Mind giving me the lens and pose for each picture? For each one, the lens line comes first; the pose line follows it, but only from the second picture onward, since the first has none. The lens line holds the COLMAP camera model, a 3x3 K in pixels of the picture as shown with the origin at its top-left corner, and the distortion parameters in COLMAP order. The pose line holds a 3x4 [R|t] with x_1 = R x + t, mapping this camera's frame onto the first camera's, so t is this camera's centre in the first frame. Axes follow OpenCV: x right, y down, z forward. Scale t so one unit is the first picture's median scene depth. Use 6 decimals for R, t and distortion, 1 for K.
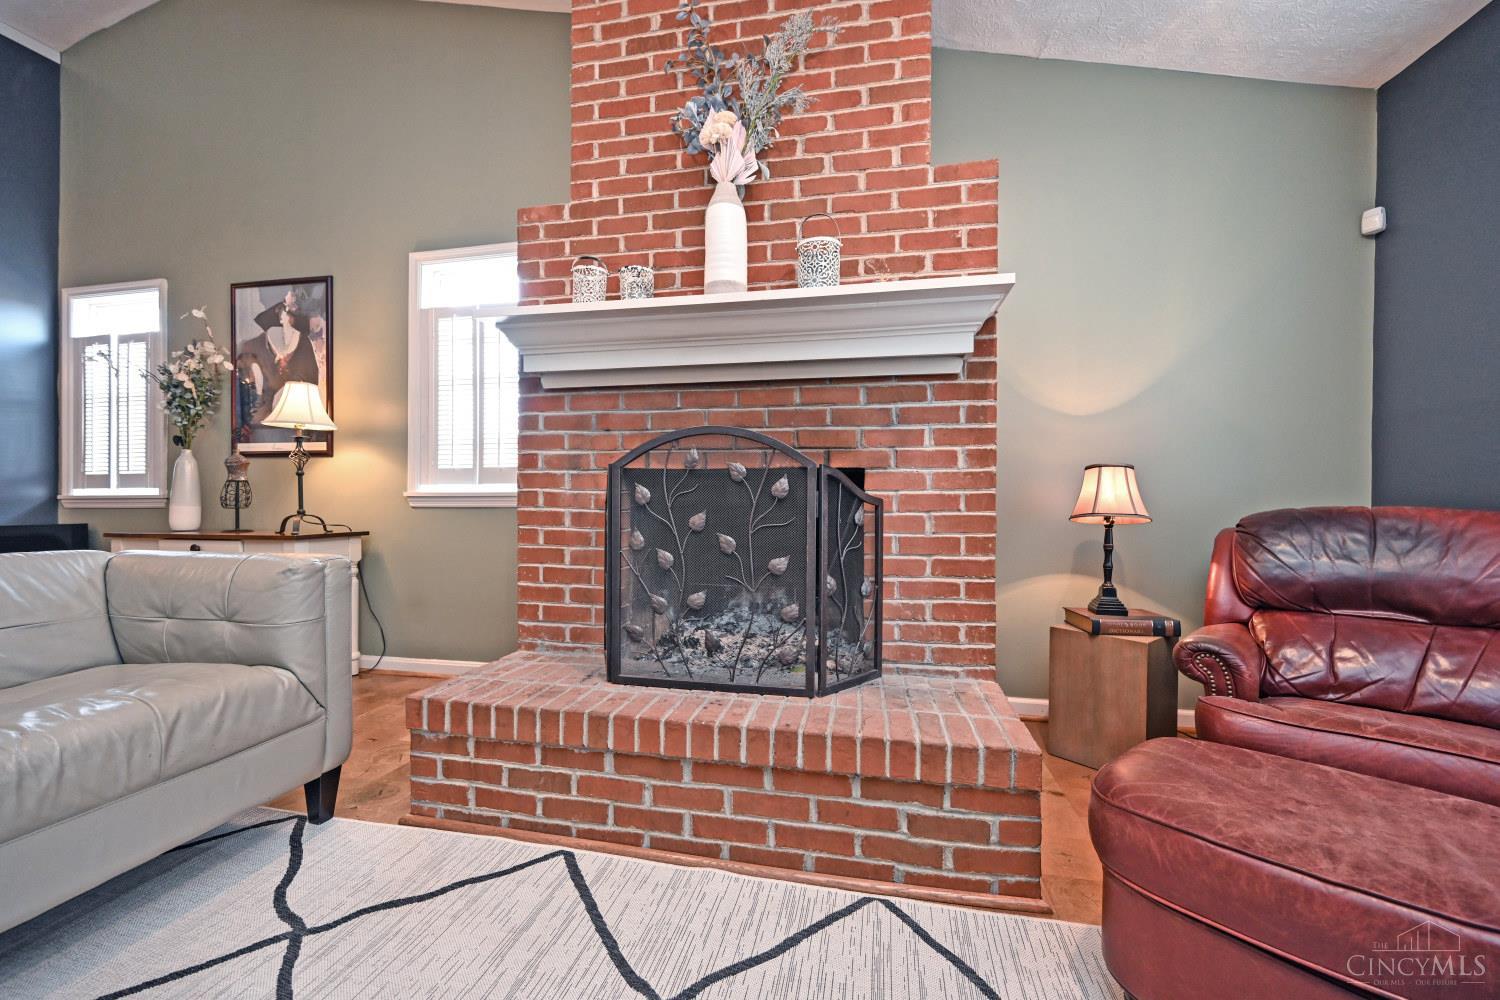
lens RADIAL K [[602.3, 0, 747.3], [0, 602.3, 503.4], [0, 0, 1]] dist [-0.001265, 0.000334]
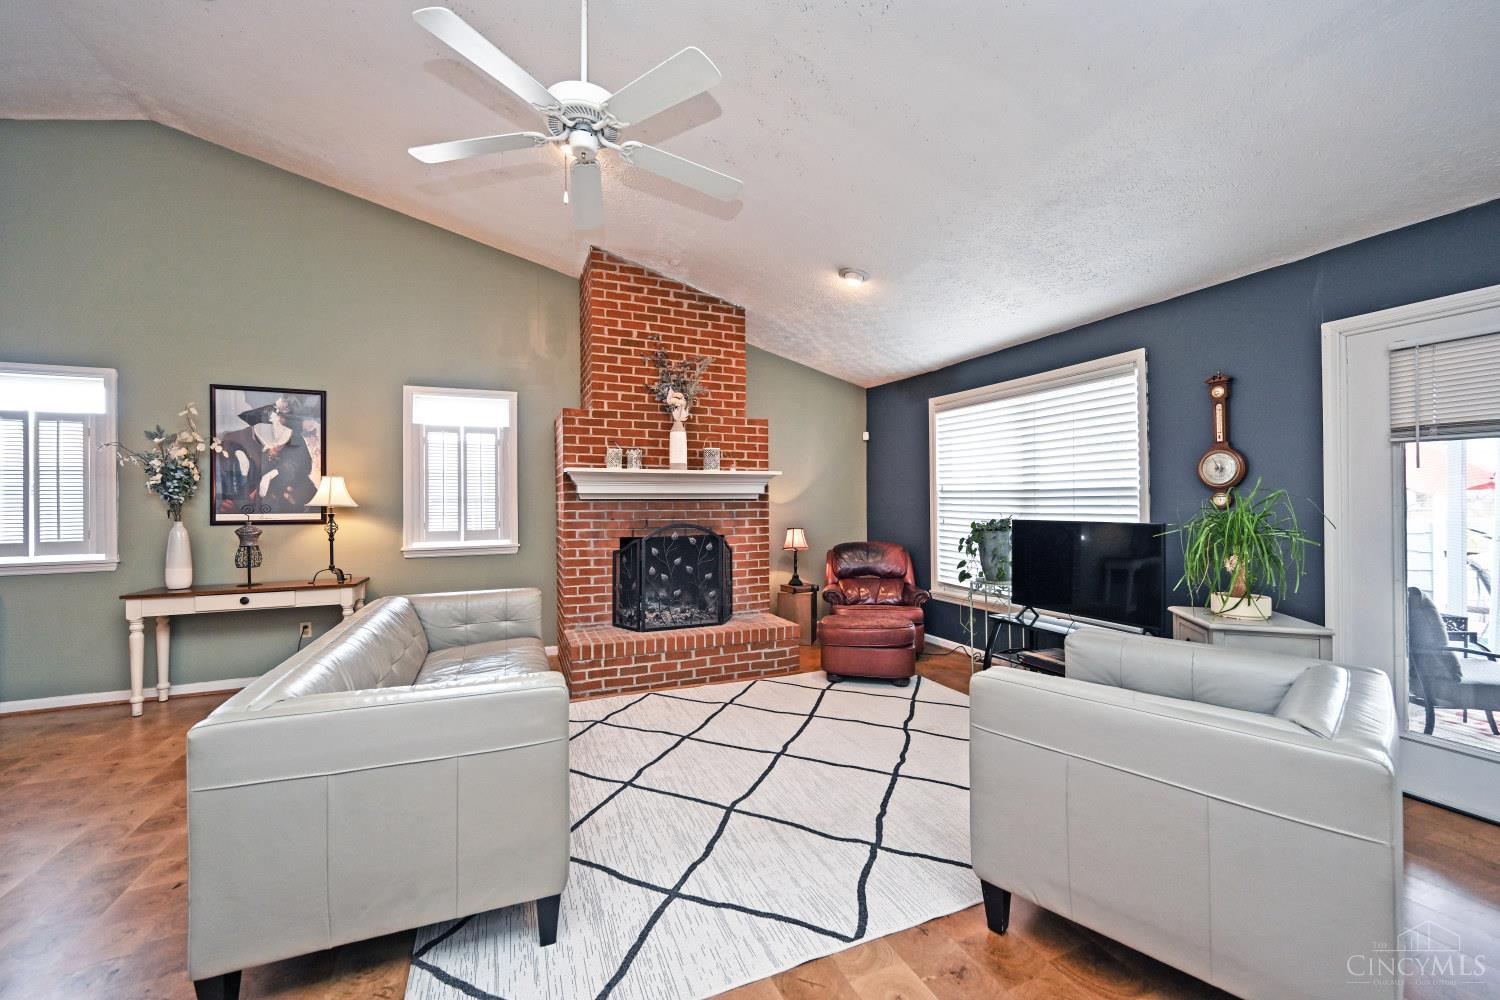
lens RADIAL K [[602.3, 0, 747.3], [0, 602.3, 503.4], [0, 0, 1]] dist [-0.001265, 0.000334]
pose [[0.816644, -0.009337, 0.577066, -1.122202], [0.012699, 0.999918, -0.001793, -0.176505], [-0.577002, 0.008793, 0.816695, -1.054829]]
